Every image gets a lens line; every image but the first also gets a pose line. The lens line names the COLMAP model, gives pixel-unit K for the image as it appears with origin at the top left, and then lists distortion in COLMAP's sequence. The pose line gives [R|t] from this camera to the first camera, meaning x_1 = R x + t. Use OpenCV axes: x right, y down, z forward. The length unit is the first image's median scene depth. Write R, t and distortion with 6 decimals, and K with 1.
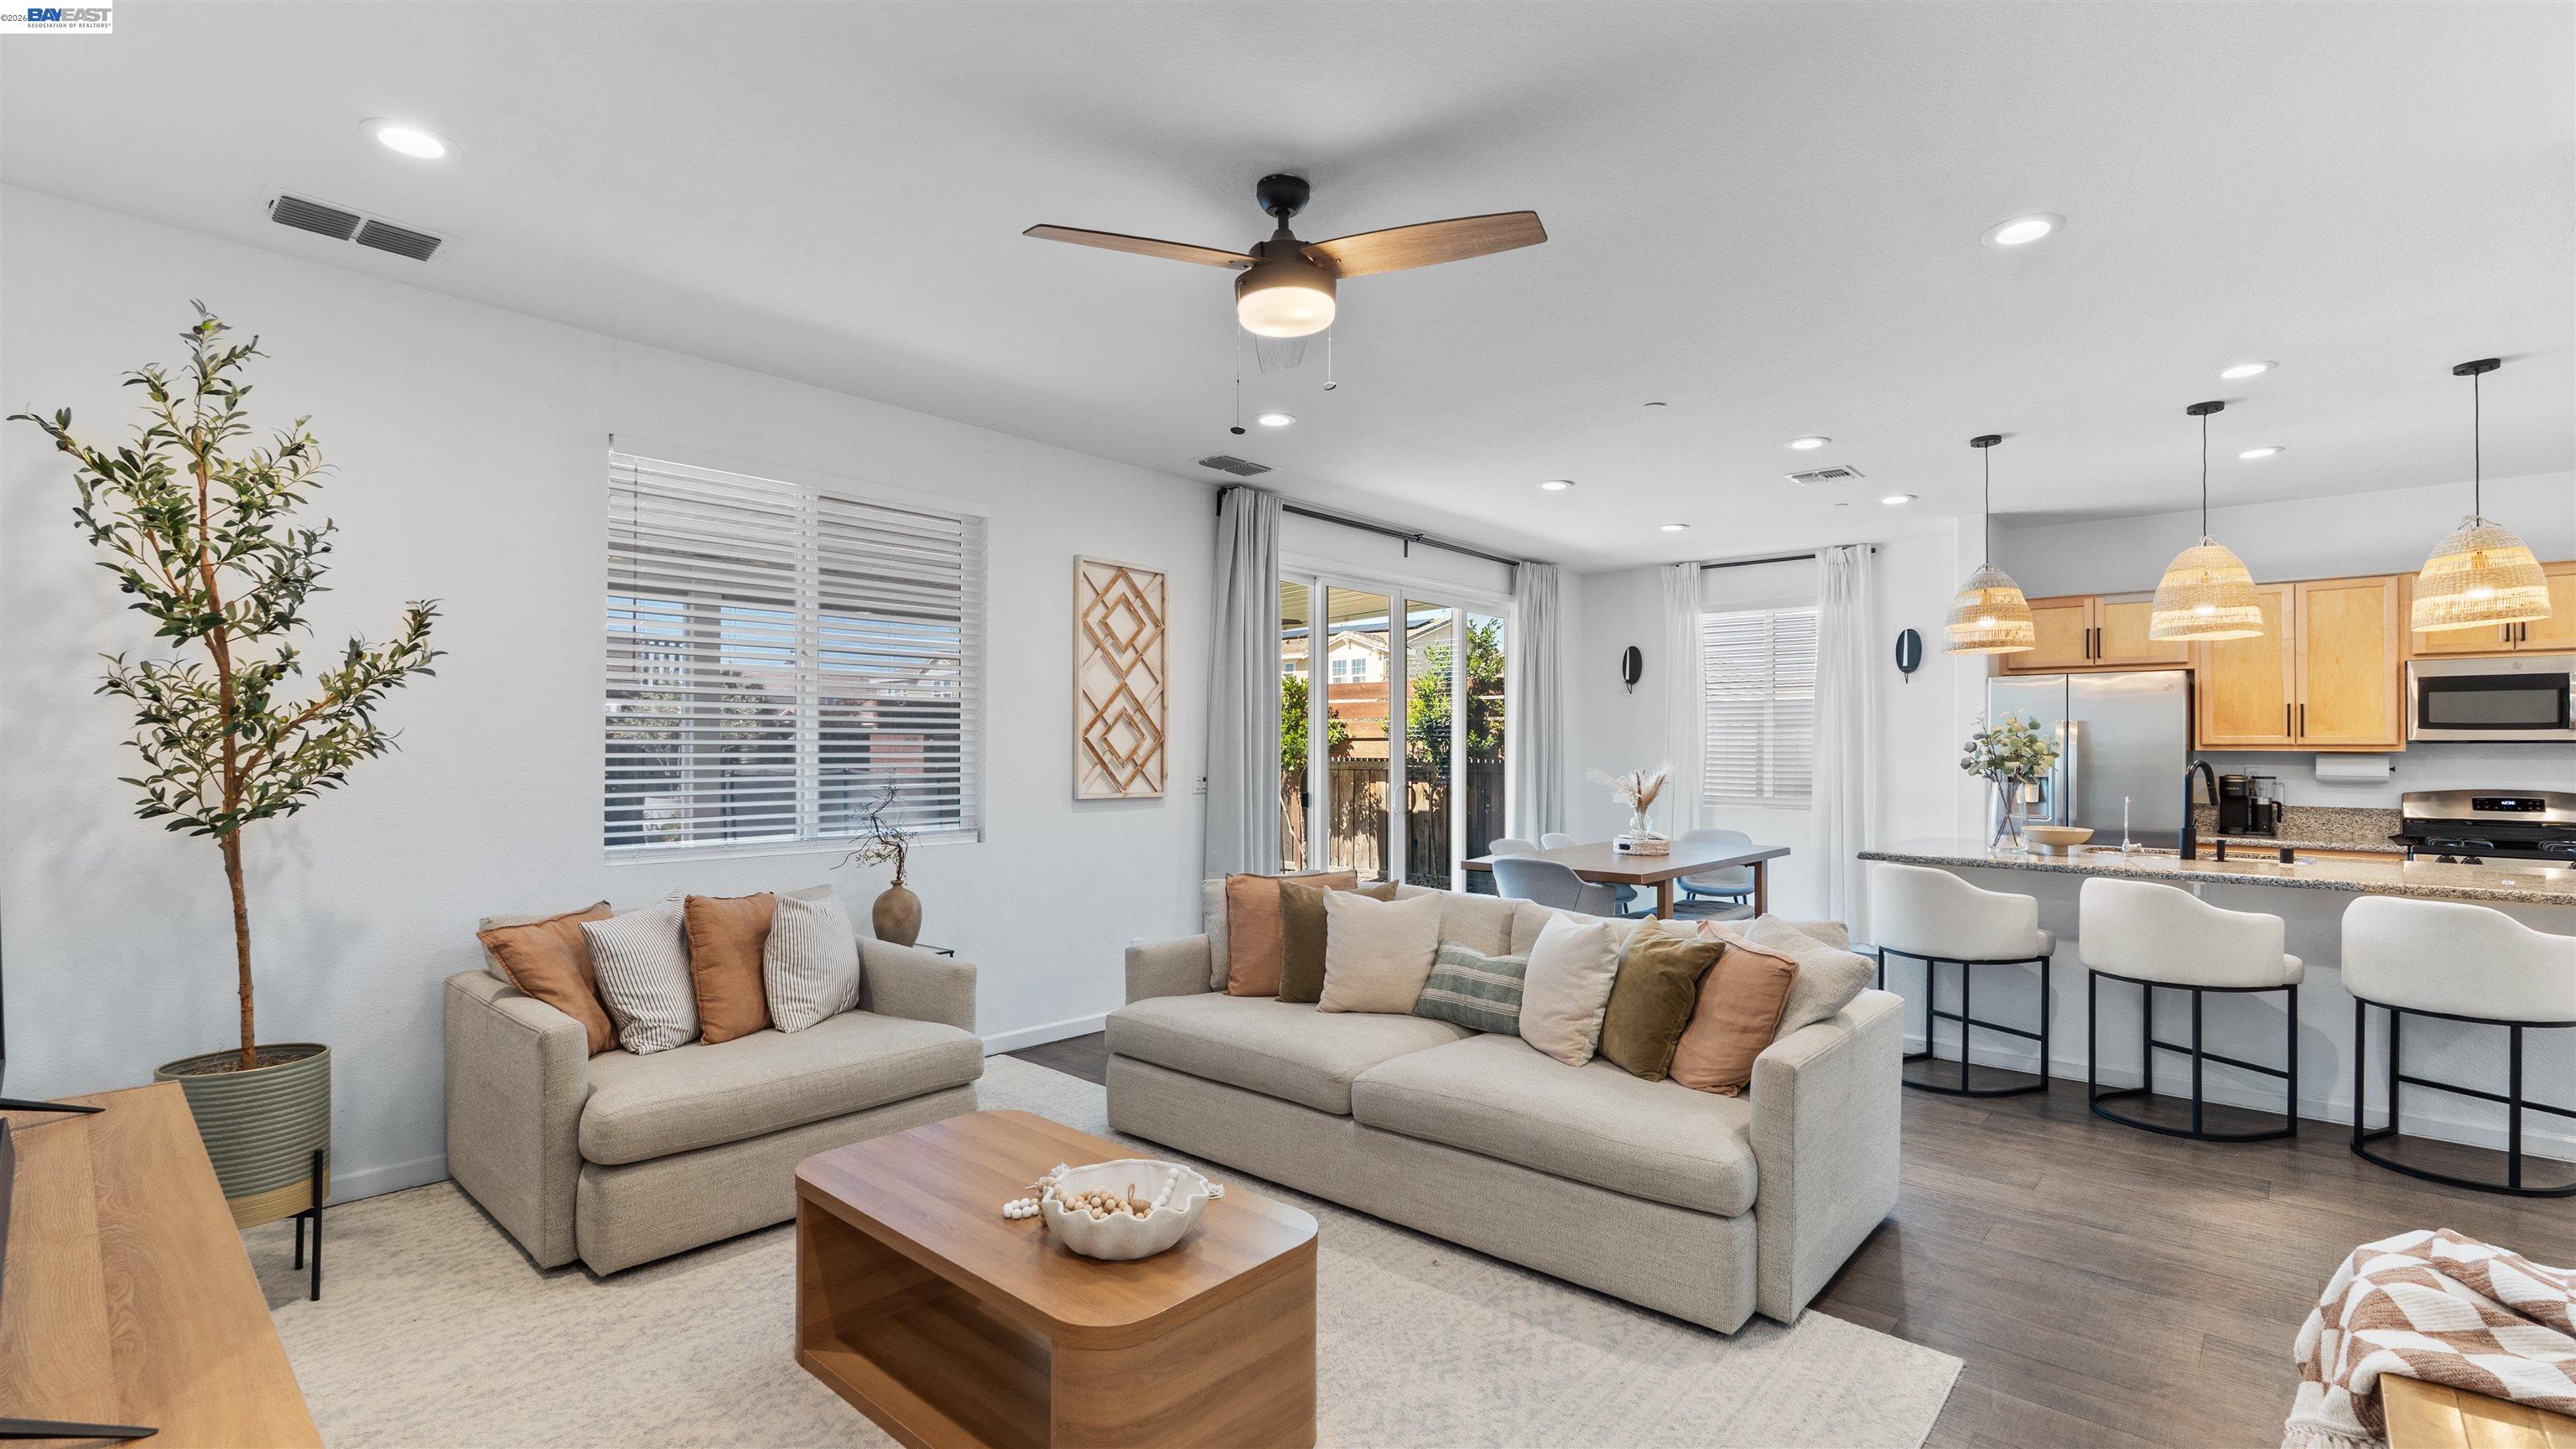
lens RADIAL K [[1135.8, 0, 1289.4], [0, 1135.8, 738.7], [0, 0, 1]] dist [-0.007489, 0.001500]
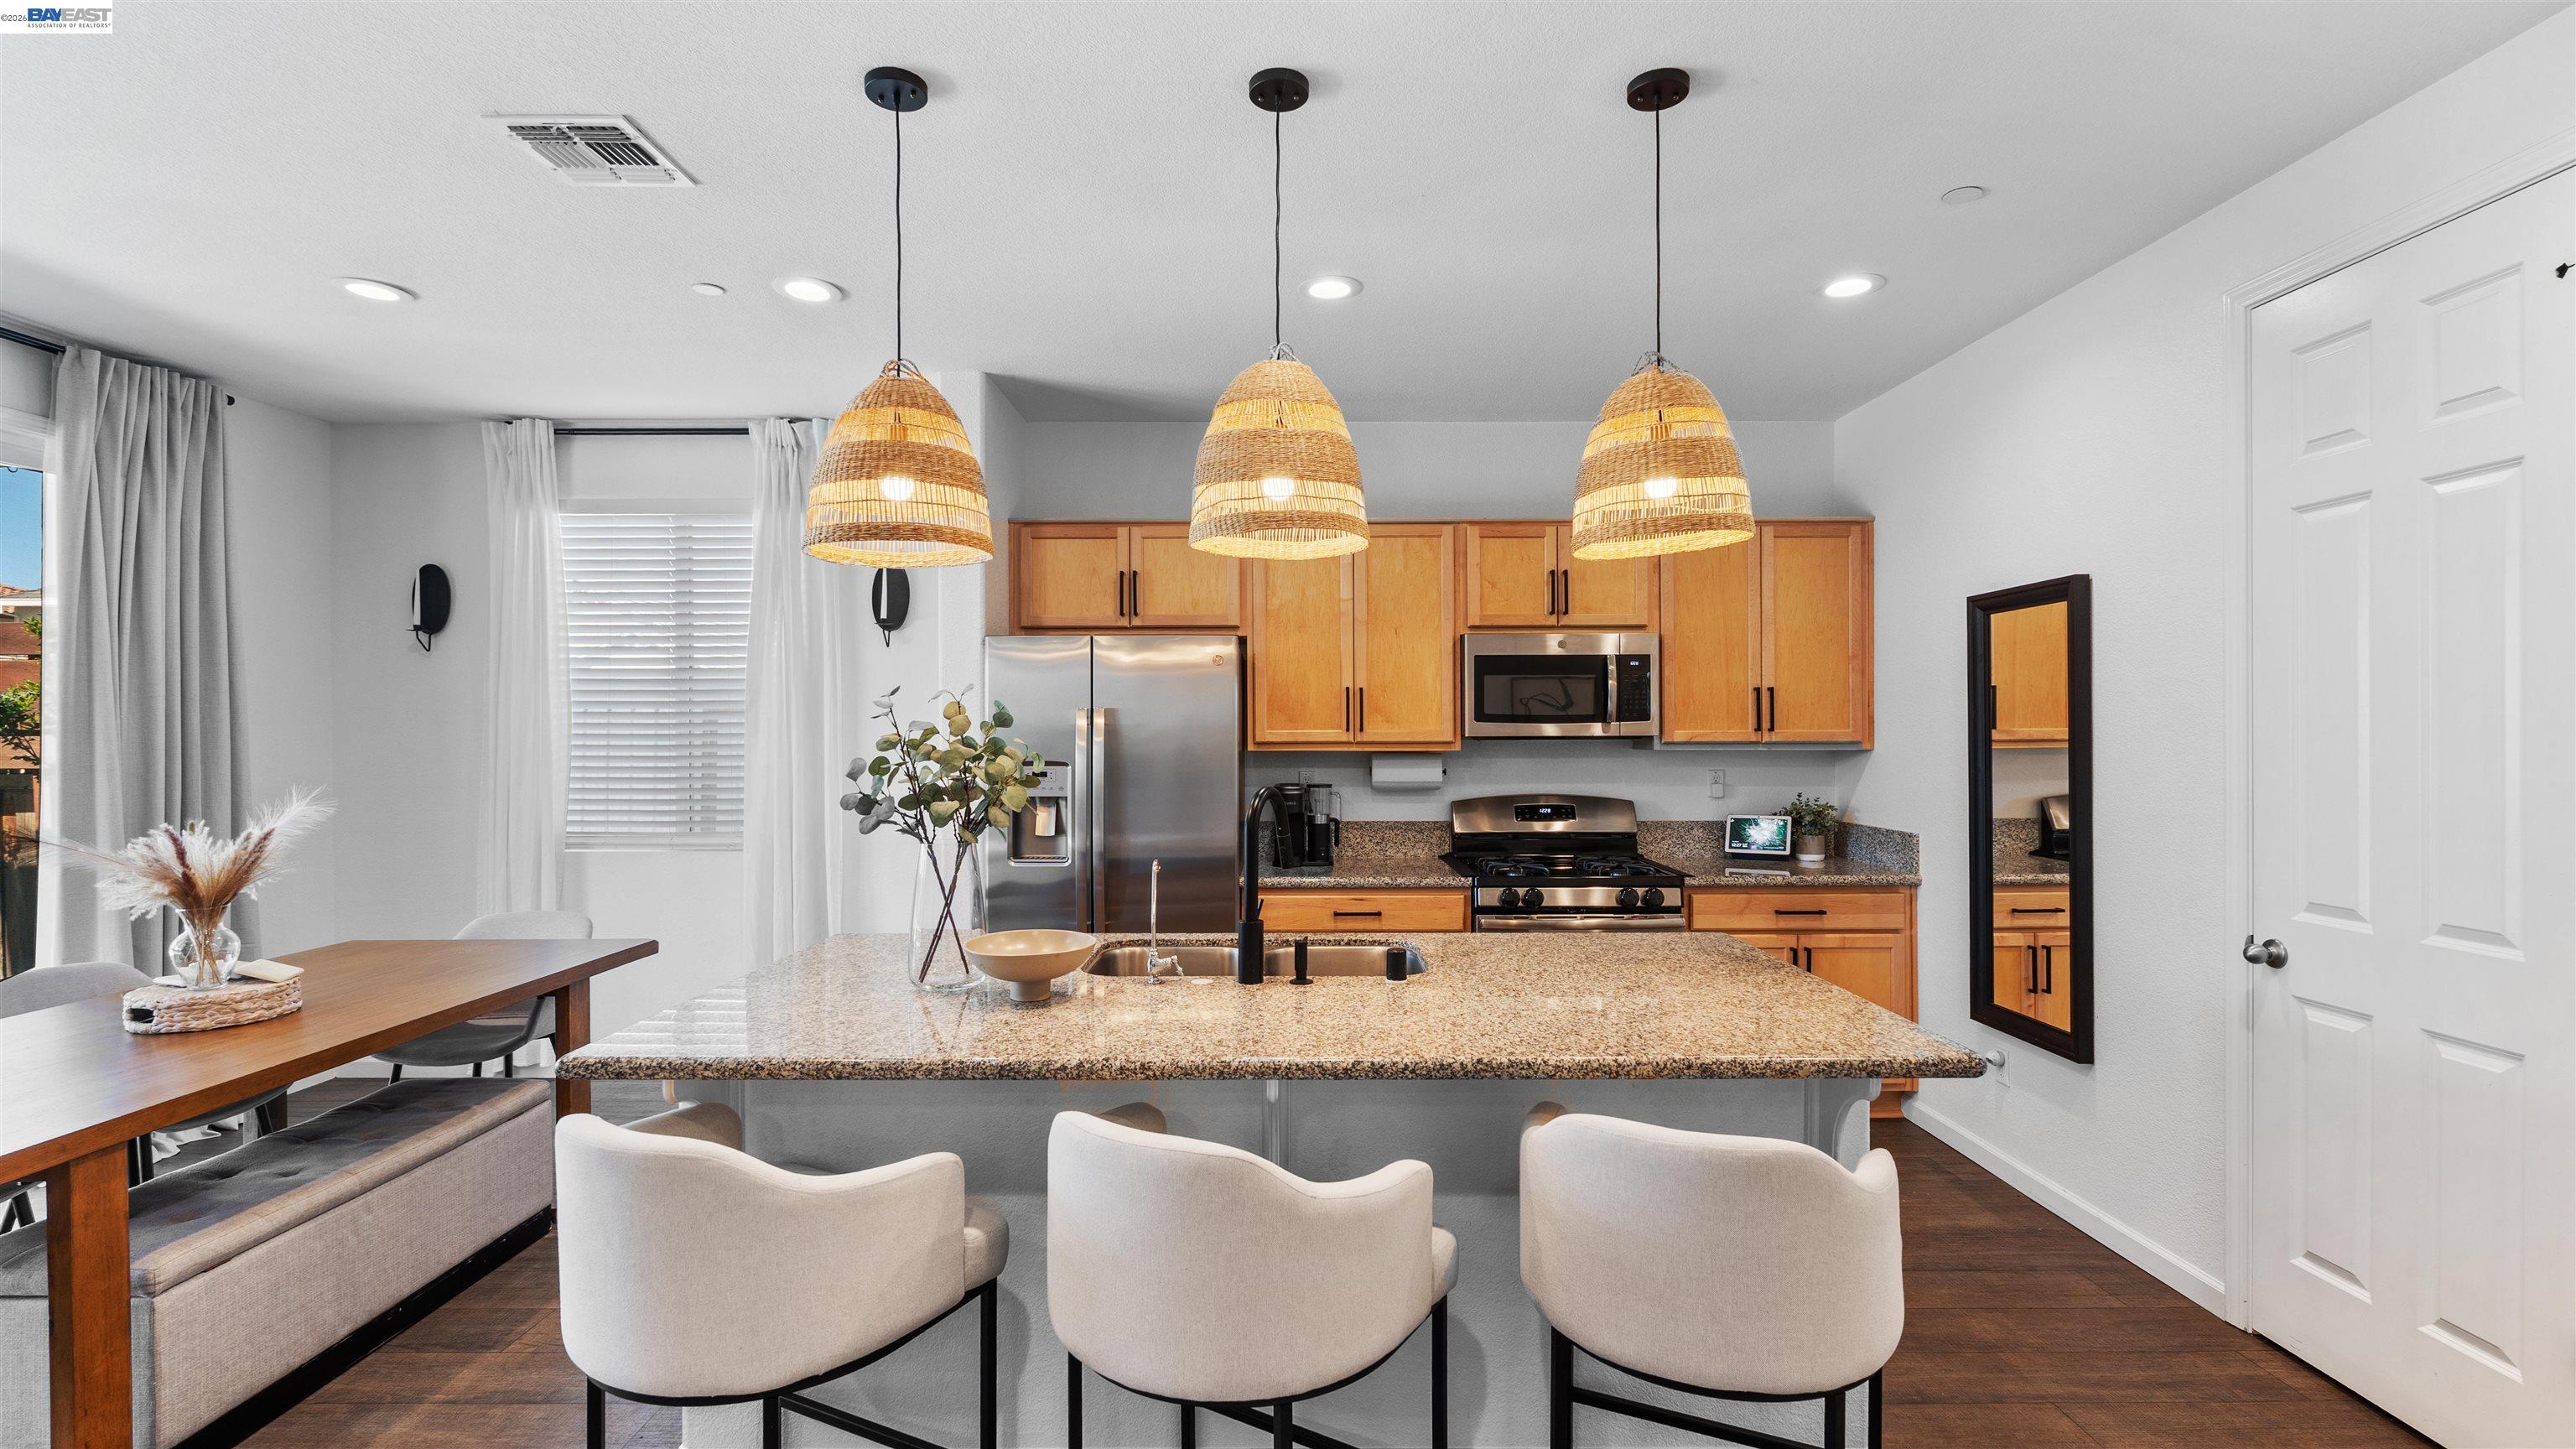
lens RADIAL K [[1135.8, 0, 1305.4], [0, 1135.8, 740.7], [0, 0, 1]] dist [-0.007489, 0.001500]
pose [[0.738900, -0.012599, 0.673697, 0.363389], [0.002584, 0.999871, 0.015865, -0.007883], [-0.673810, -0.009982, 0.738837, 0.470280]]
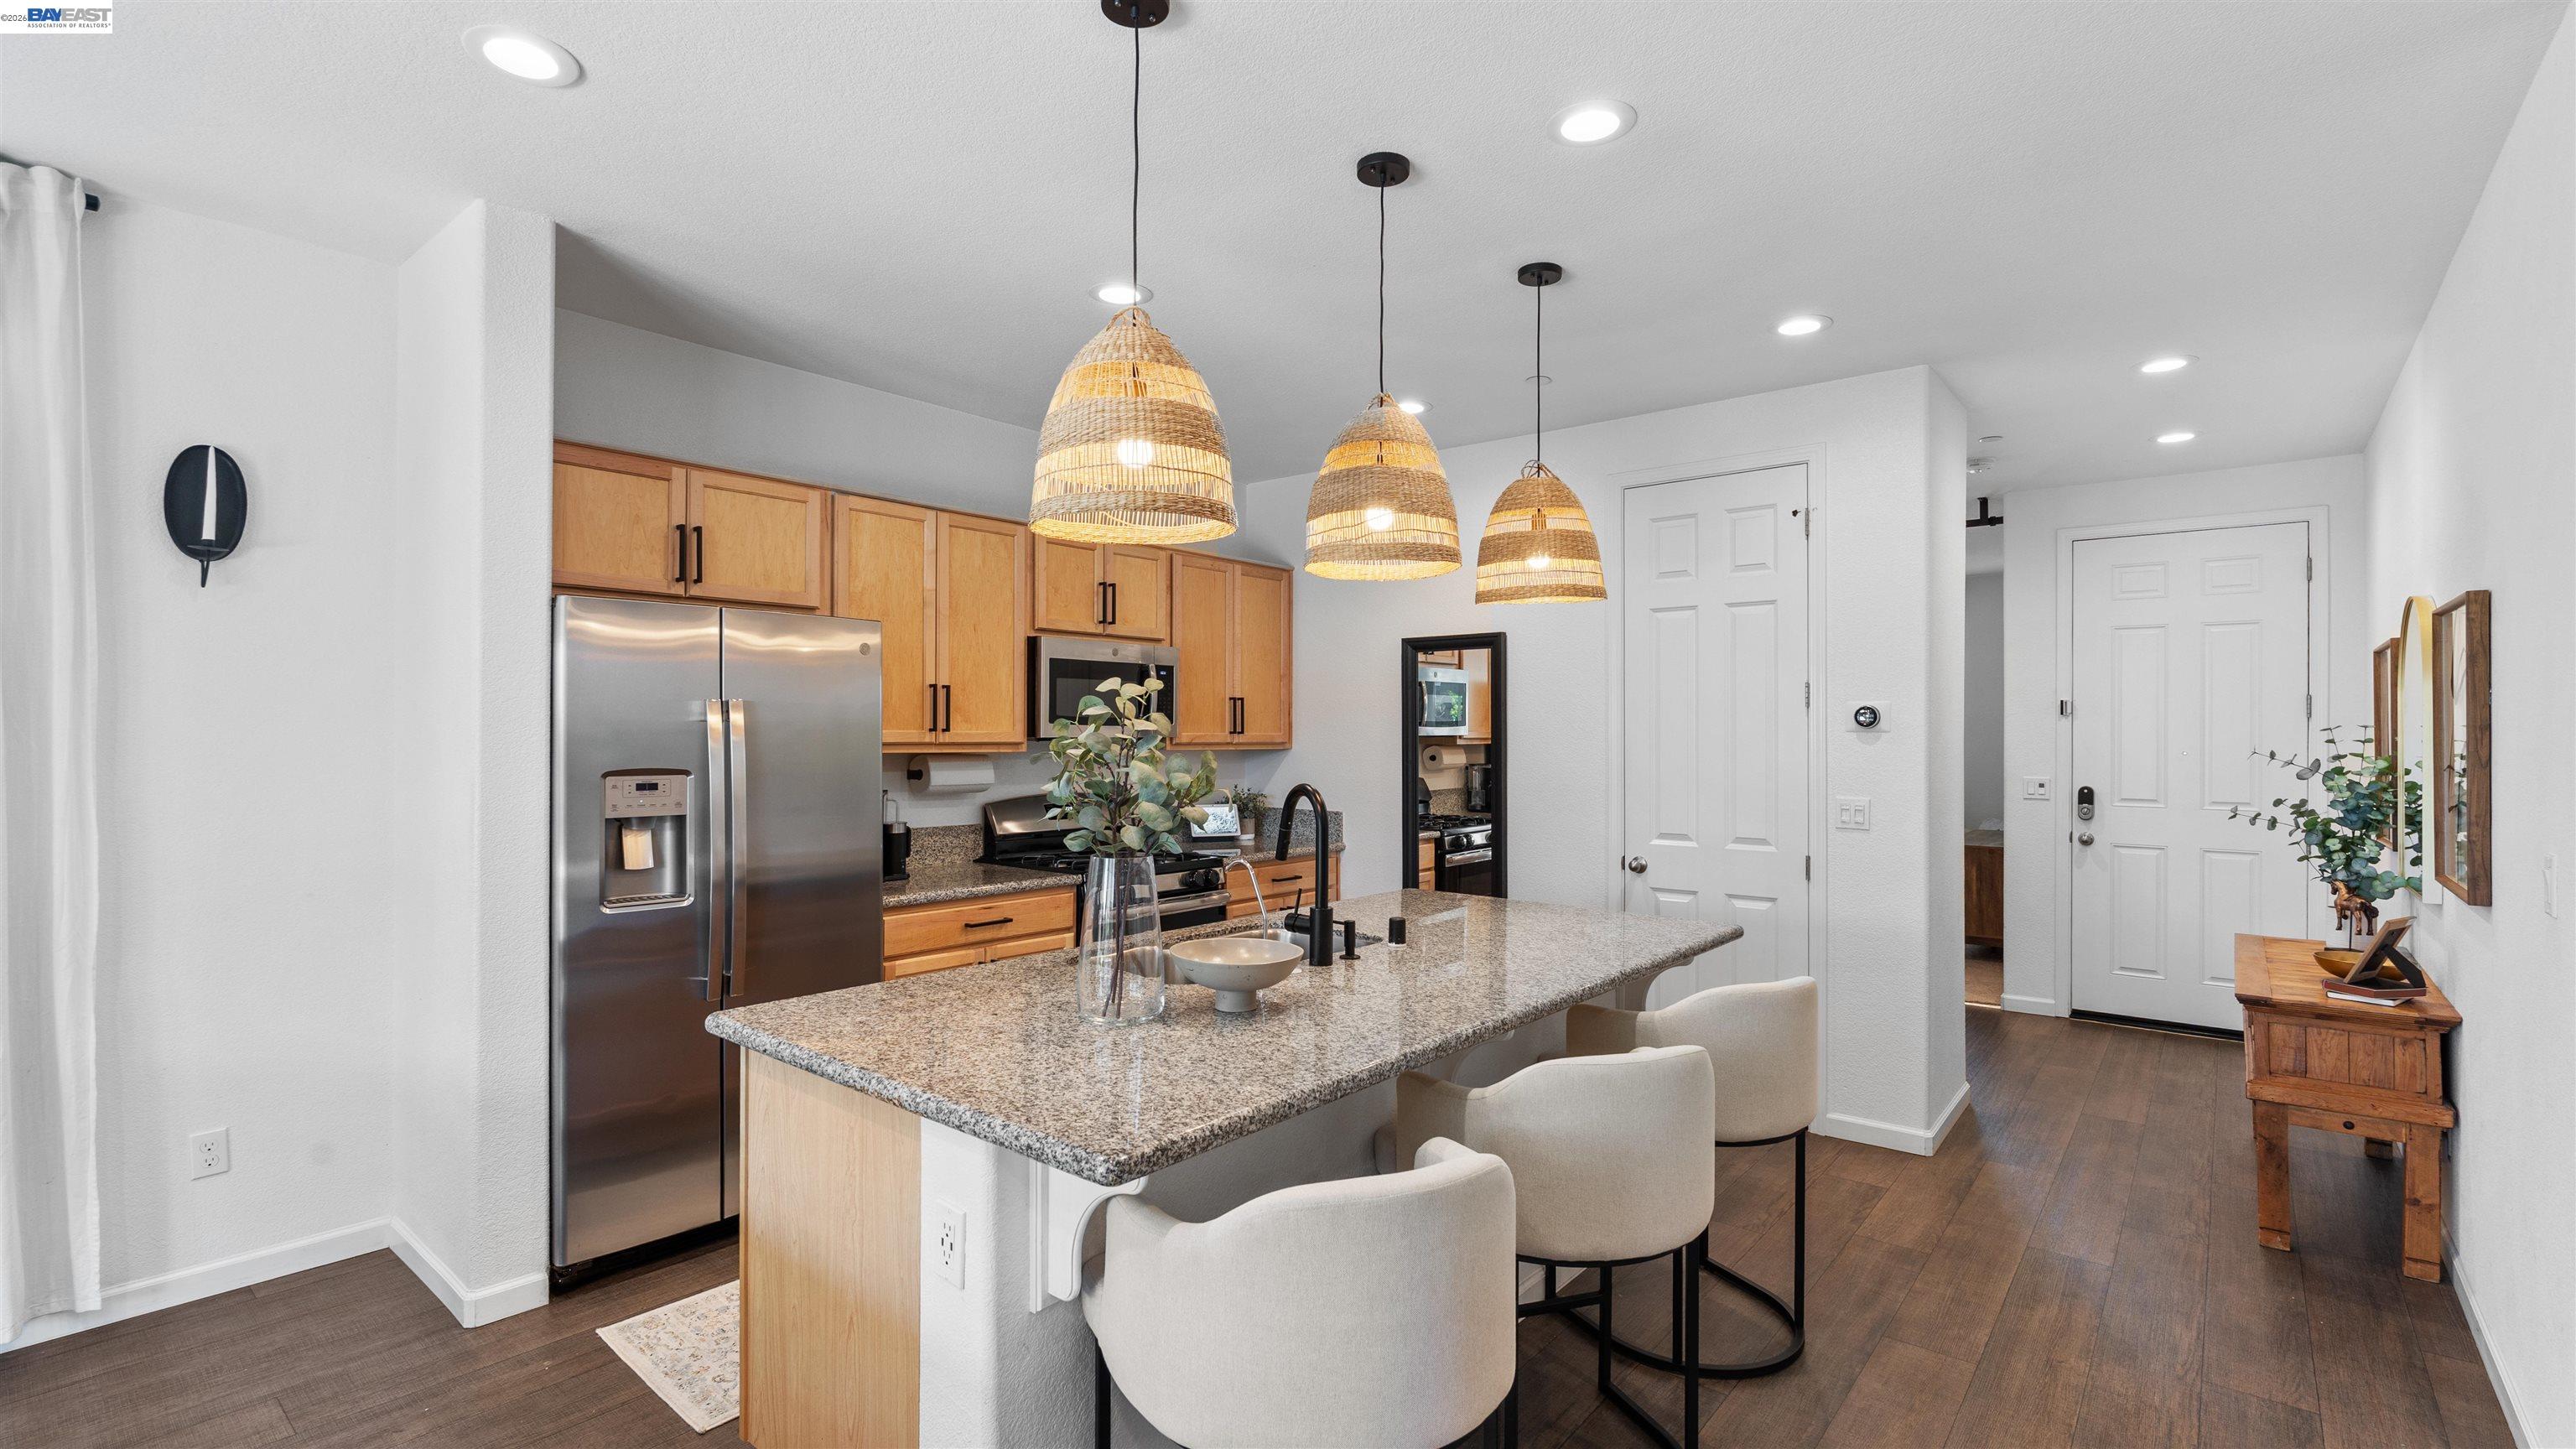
lens RADIAL K [[1135.8, 0, 1311.5], [0, 1135.8, 735.3], [0, 0, 1]] dist [-0.007489, 0.001500]
pose [[-0.049601, -0.007981, 0.998737, 0.183032], [-0.010796, 0.999914, 0.007455, -0.007613], [-0.998711, -0.010413, -0.049683, 0.804998]]
